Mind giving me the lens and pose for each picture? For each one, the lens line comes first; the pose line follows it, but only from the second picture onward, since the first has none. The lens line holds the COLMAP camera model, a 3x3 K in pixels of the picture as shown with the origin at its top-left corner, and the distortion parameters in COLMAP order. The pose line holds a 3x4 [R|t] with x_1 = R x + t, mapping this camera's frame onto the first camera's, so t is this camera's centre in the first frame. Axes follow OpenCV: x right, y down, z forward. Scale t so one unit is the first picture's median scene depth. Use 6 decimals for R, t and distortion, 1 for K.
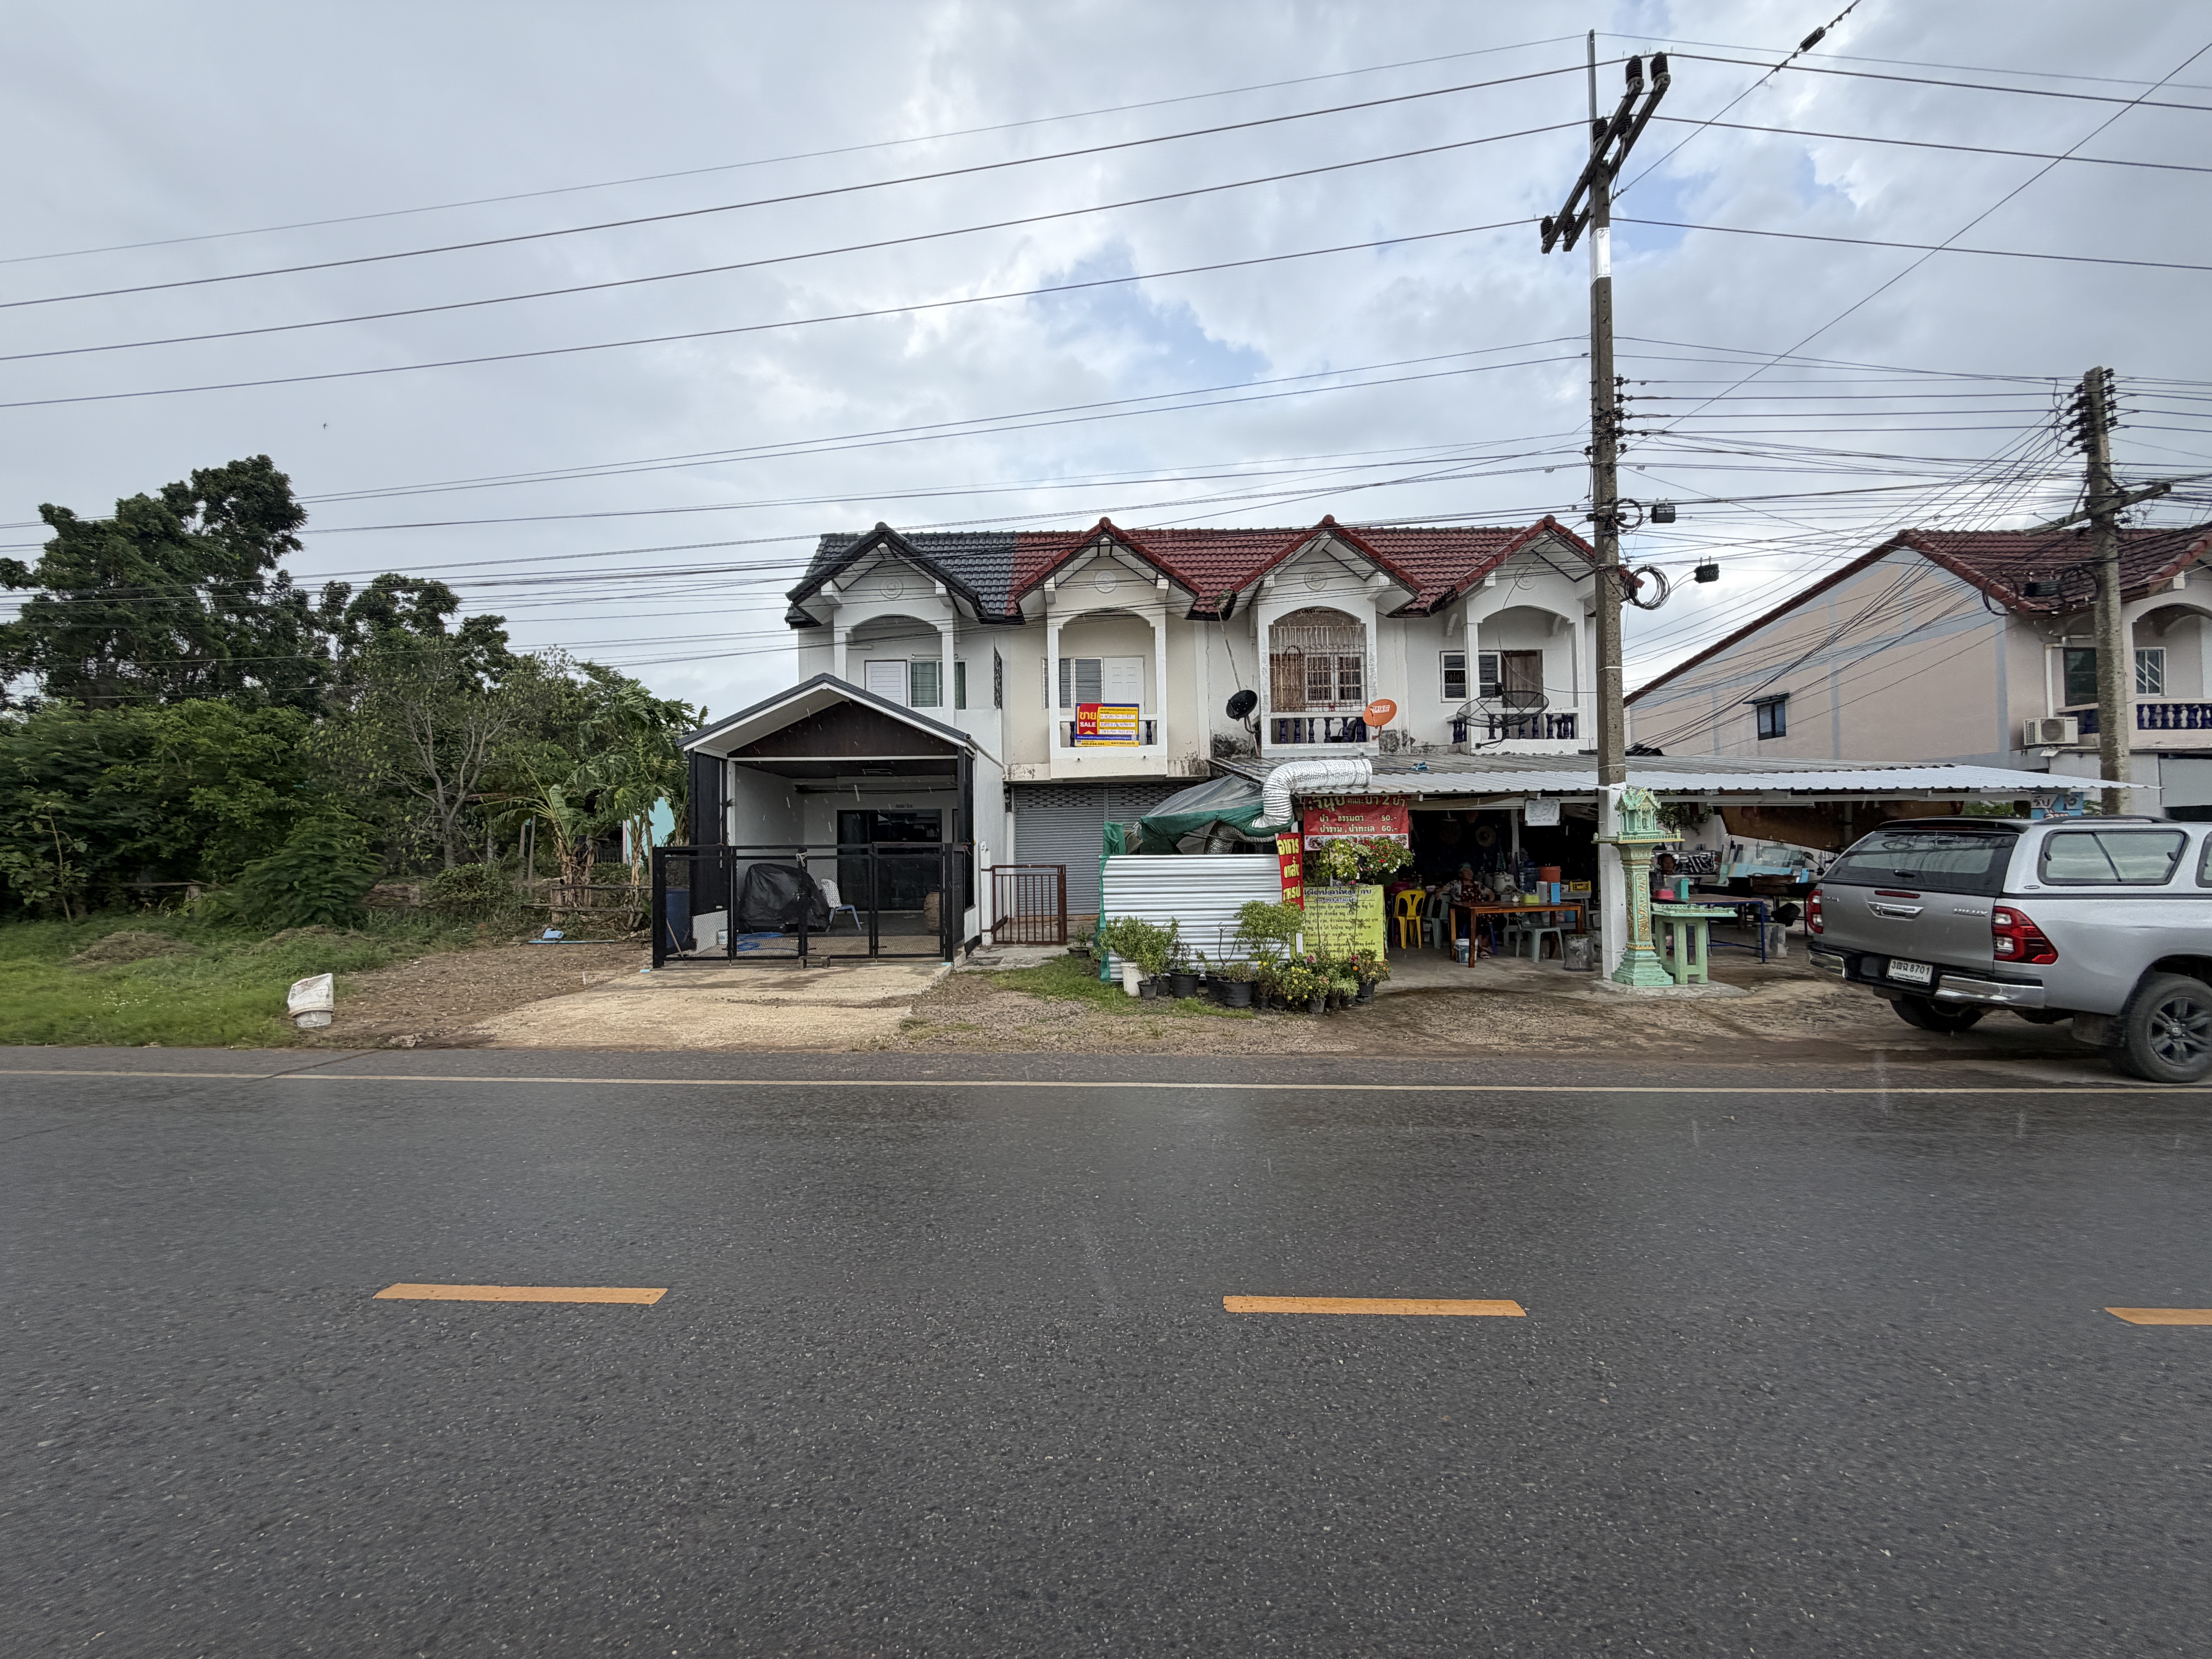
lens RADIAL K [[887.7, 0, 1098.1], [0, 887.7, 830.7], [0, 0, 1]] dist [-0.000878, 0.000409]
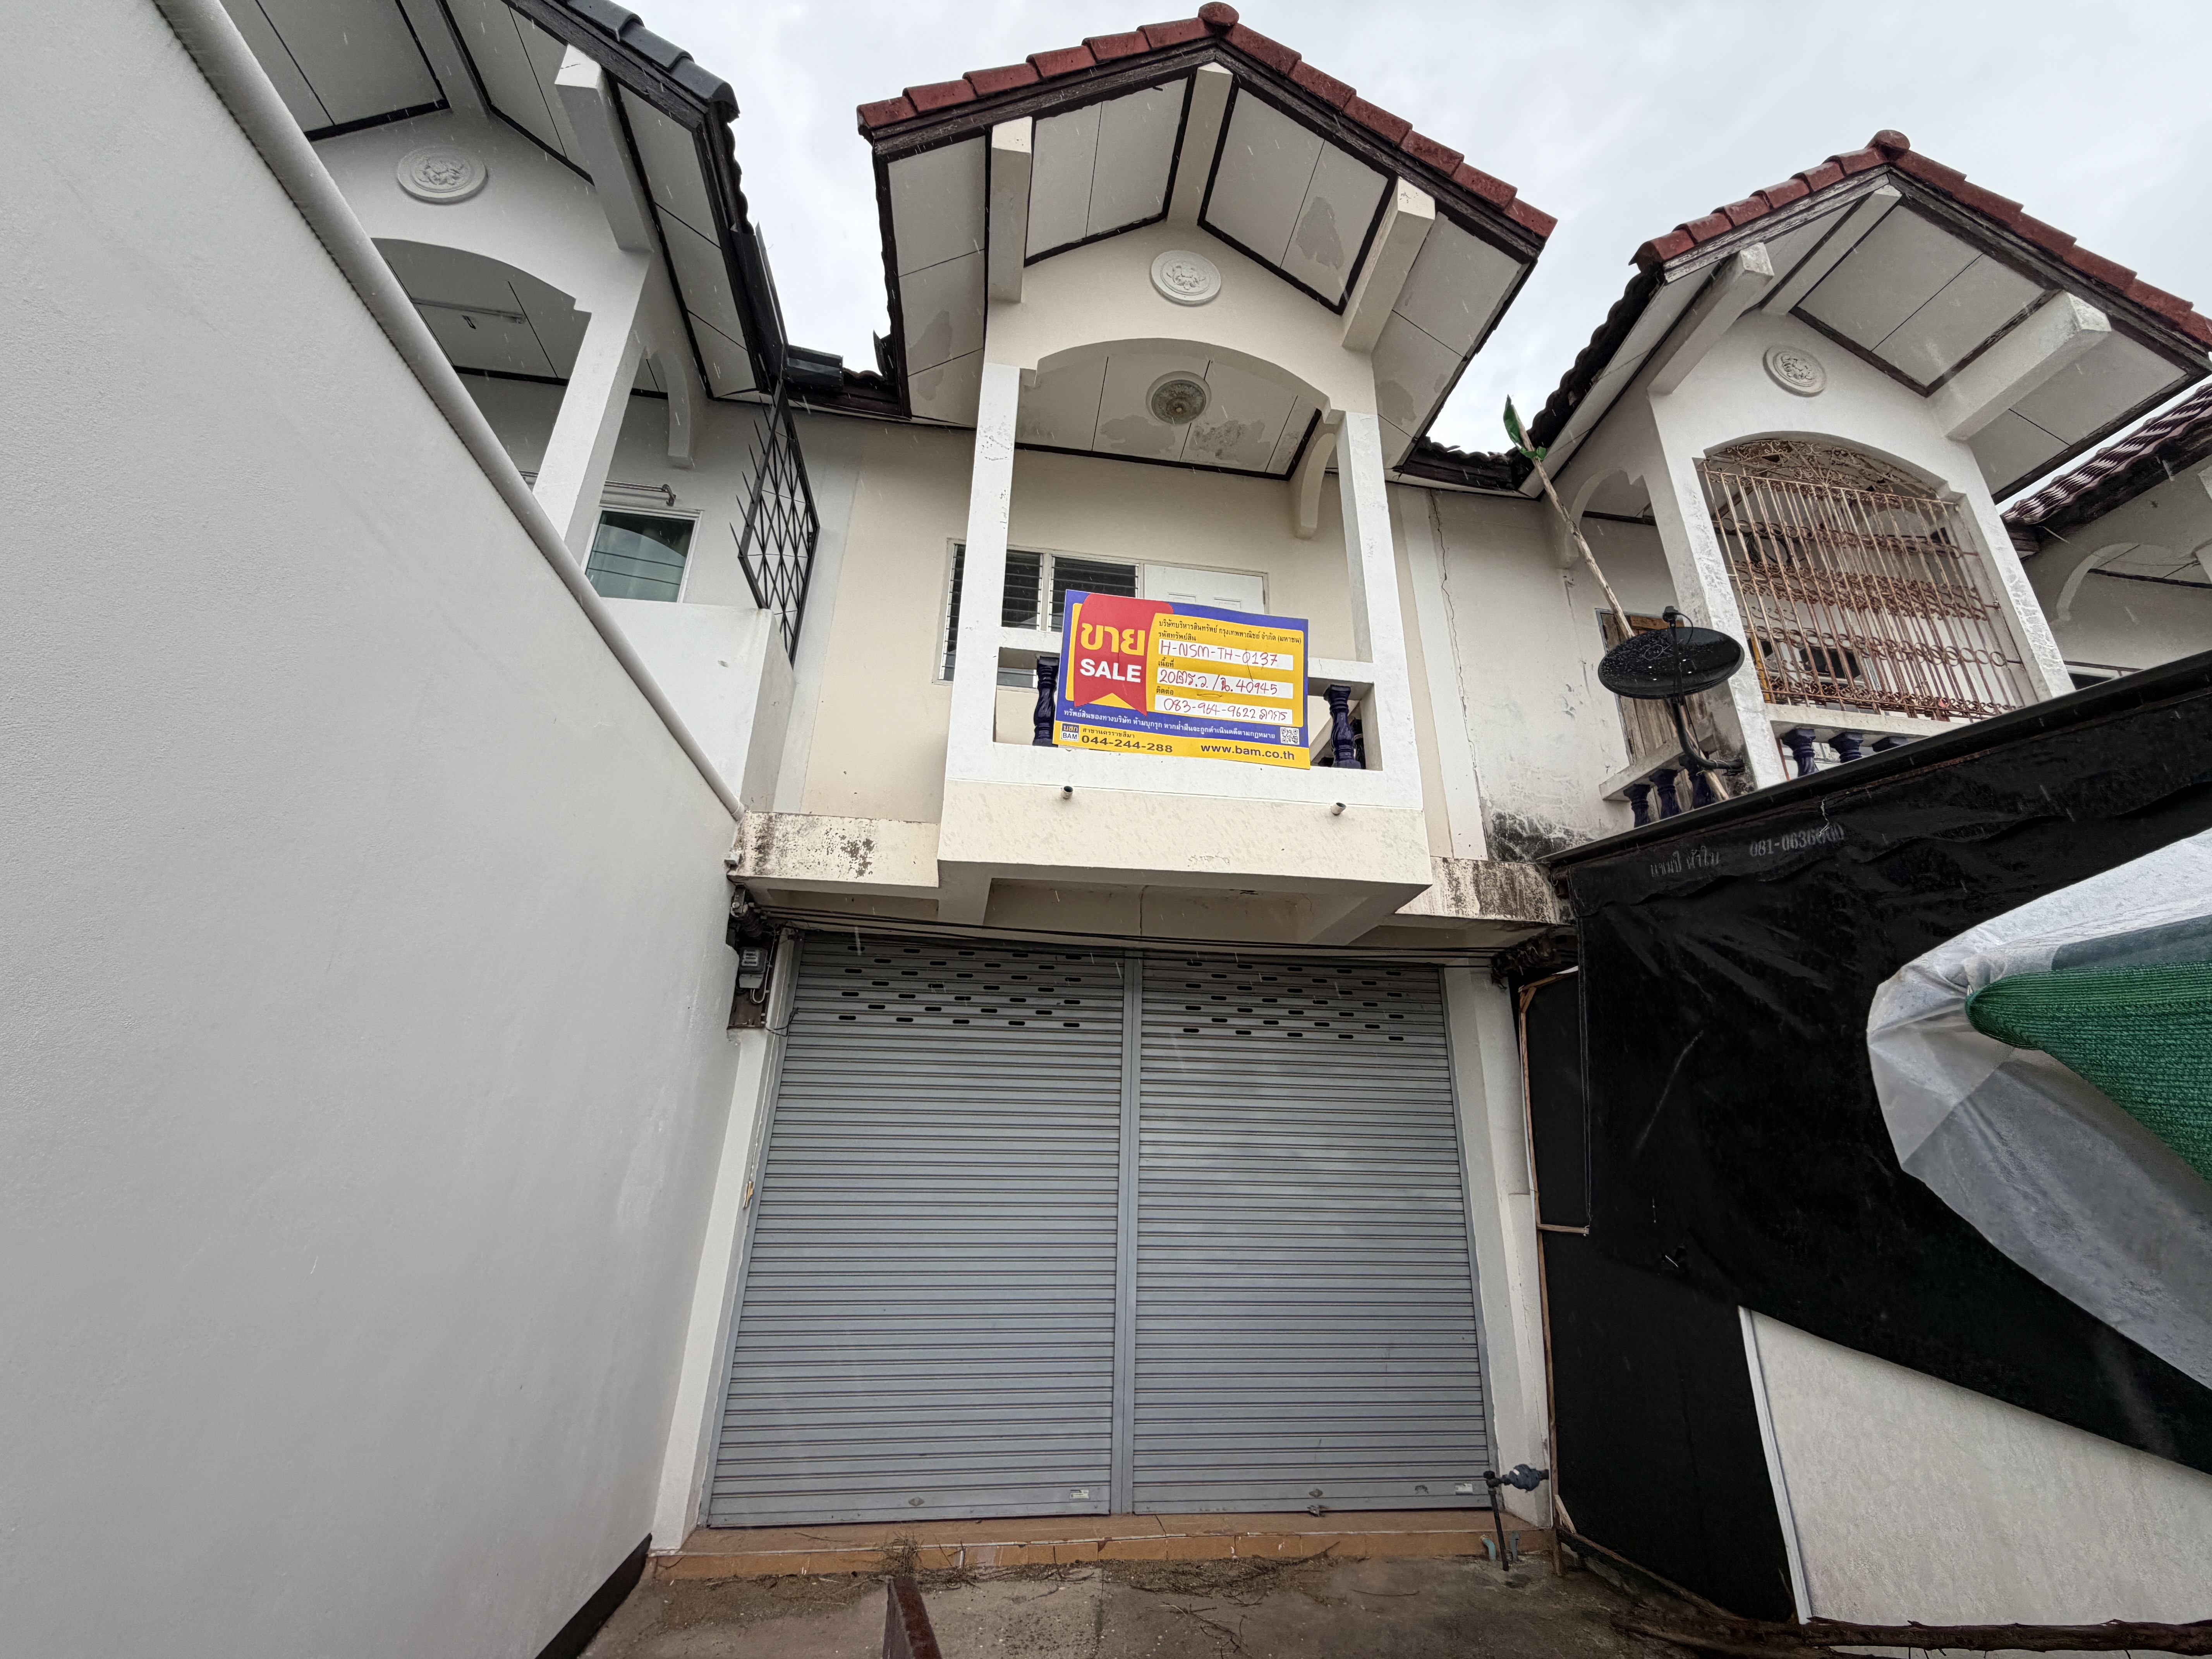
lens RADIAL K [[887.7, 0, 1098.1], [0, 887.7, 830.7], [0, 0, 1]] dist [-0.000878, 0.000409]
pose [[0.990386, 0.083720, 0.110120, -0.040622], [-0.038352, 0.931037, -0.362905, 0.014309], [-0.132908, 0.355192, 0.925297, 0.820776]]
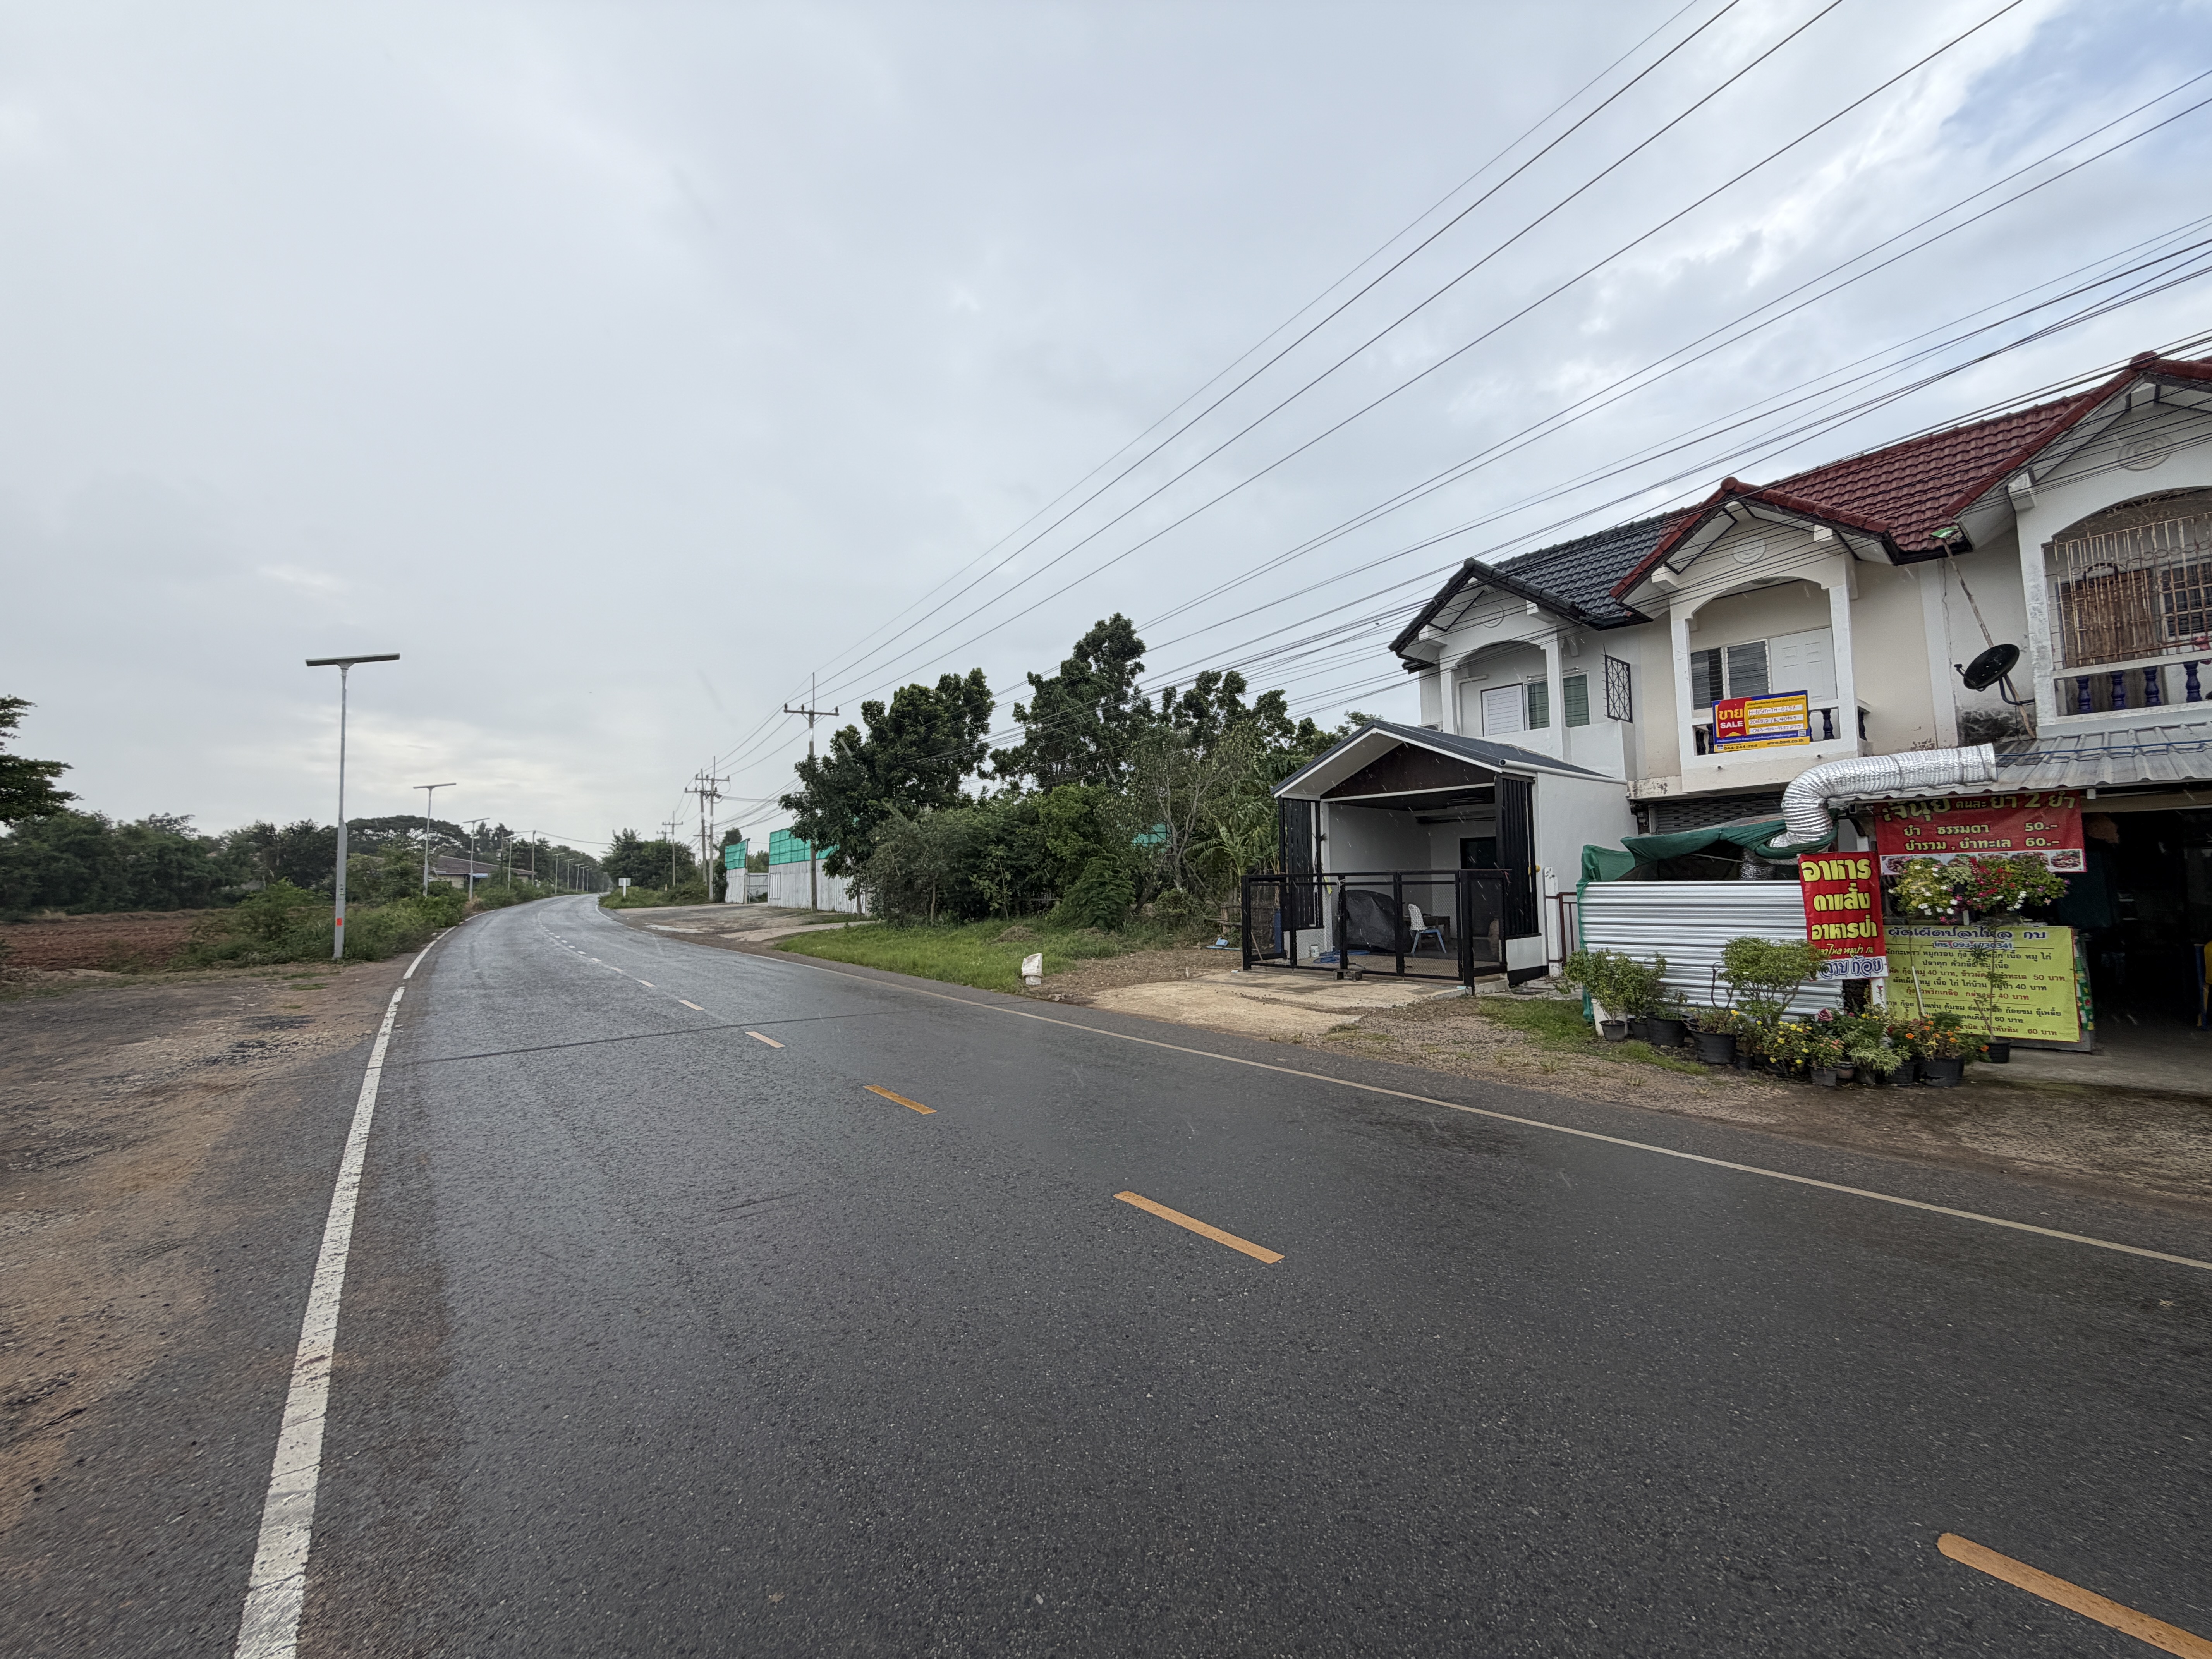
lens RADIAL K [[887.7, 0, 1098.1], [0, 887.7, 830.7], [0, 0, 1]] dist [-0.000878, 0.000409]
pose [[0.647255, -0.043936, -0.761006, 0.244678], [0.020943, 0.998986, -0.039863, 0.000443], [0.761985, 0.009864, 0.647519, 0.006924]]
